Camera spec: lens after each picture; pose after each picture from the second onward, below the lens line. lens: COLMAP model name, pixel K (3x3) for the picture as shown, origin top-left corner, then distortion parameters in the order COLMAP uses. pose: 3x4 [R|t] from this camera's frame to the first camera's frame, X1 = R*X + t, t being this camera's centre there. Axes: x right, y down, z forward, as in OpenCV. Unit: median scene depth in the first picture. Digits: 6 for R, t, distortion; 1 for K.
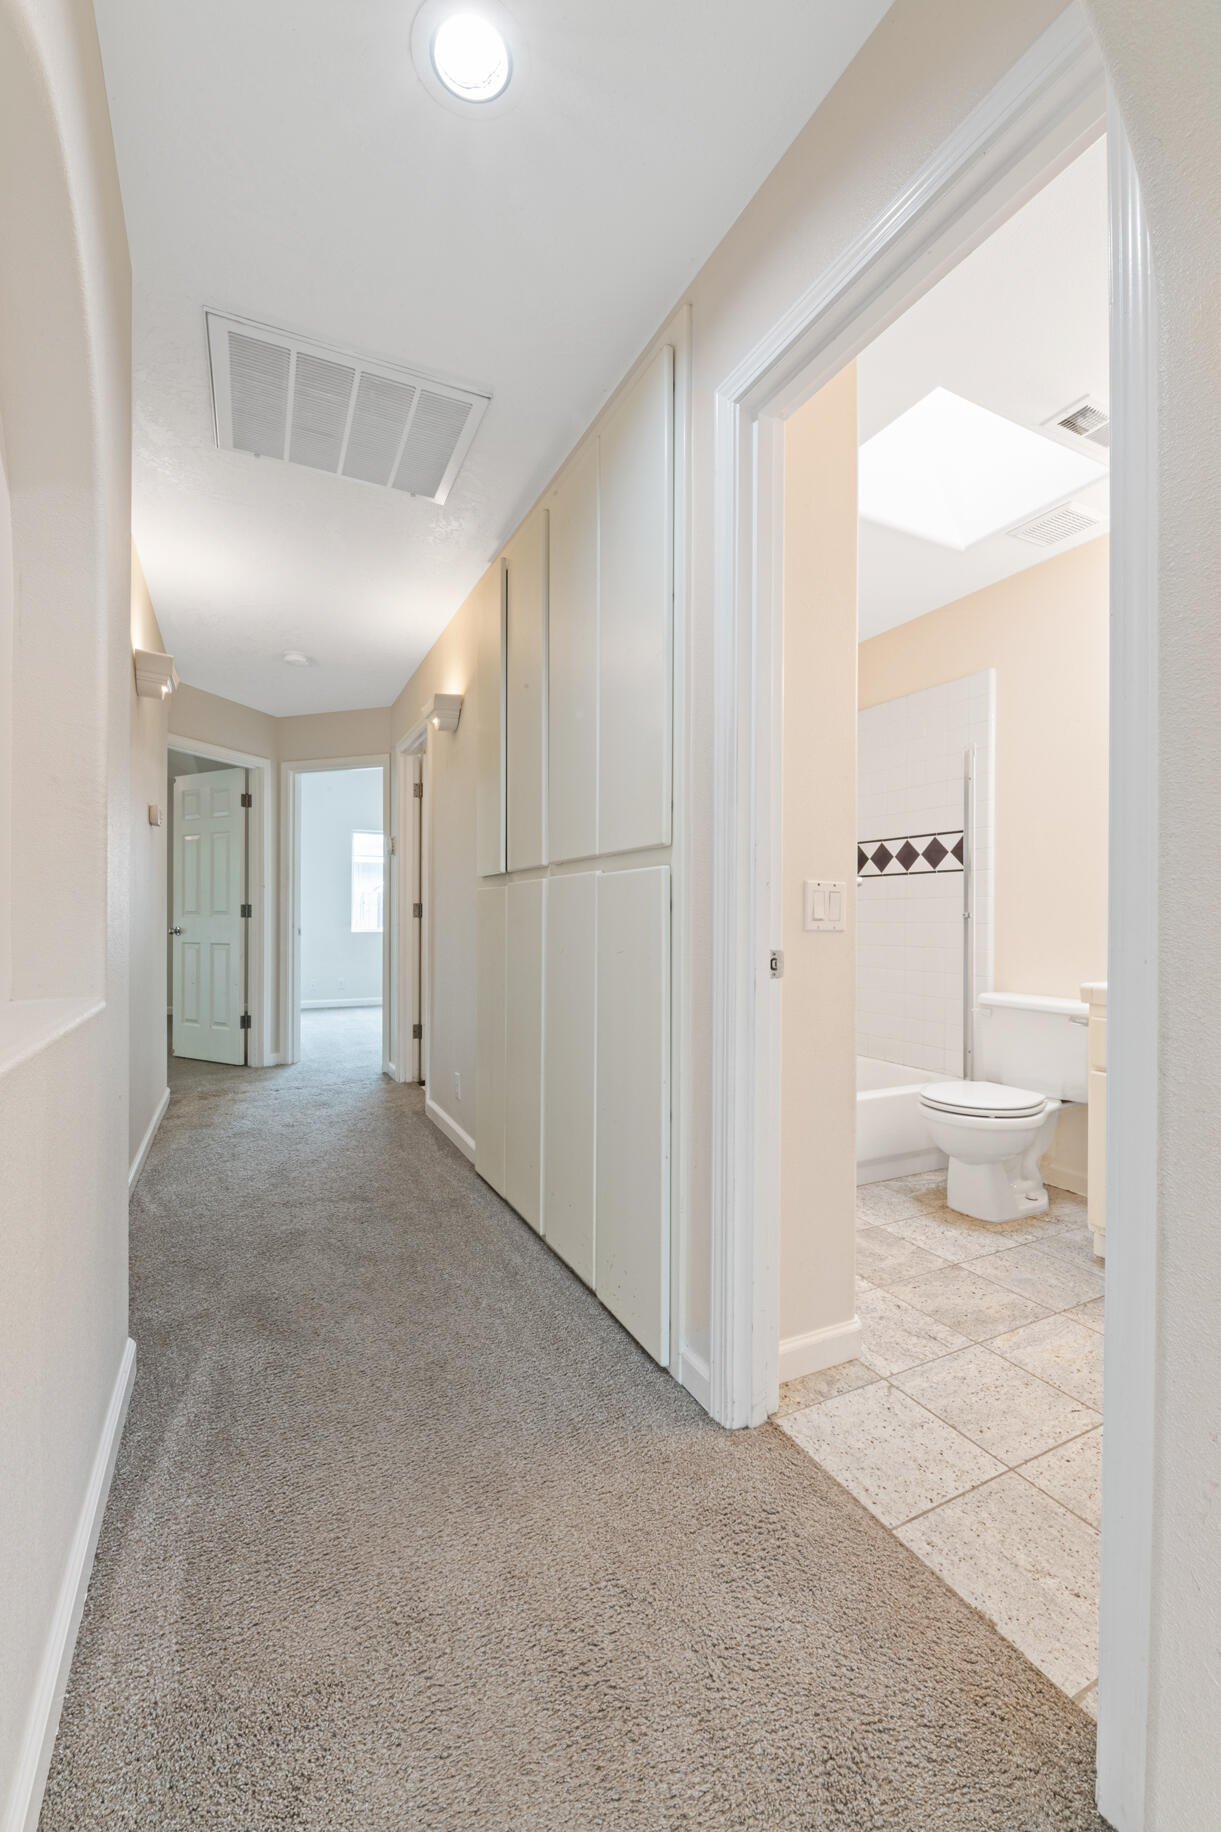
lens RADIAL K [[734.3, 0, 618.5], [0, 734.3, 918.8], [0, 0, 1]] dist [0.000153, -0.002708]
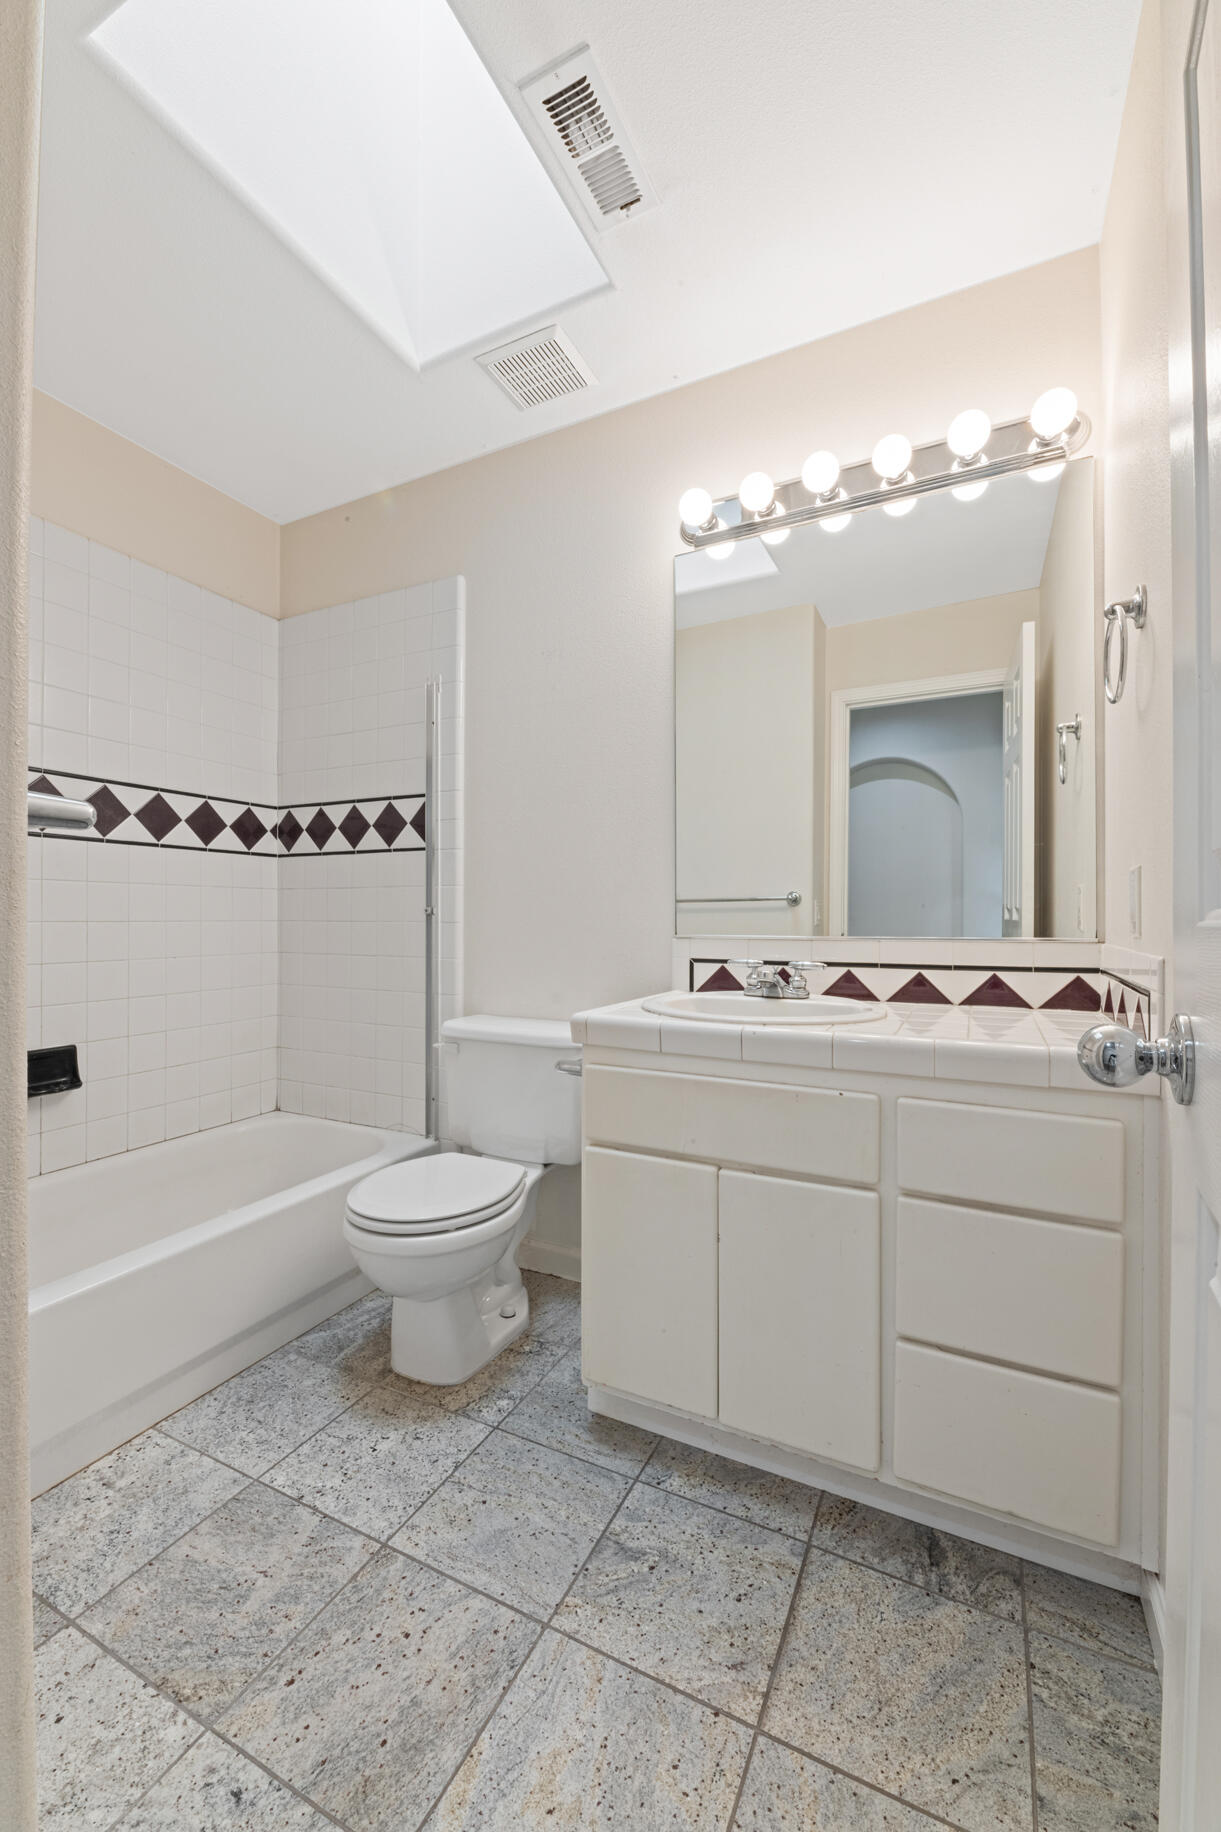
lens RADIAL K [[734.3, 0, 618.5], [0, 734.3, 918.8], [0, 0, 1]] dist [0.000153, -0.002708]
pose [[0.792879, -0.002905, 0.609372, 0.212059], [0.000390, 0.999991, 0.004259, -0.000443], [-0.609379, -0.003140, 0.792873, 0.366571]]
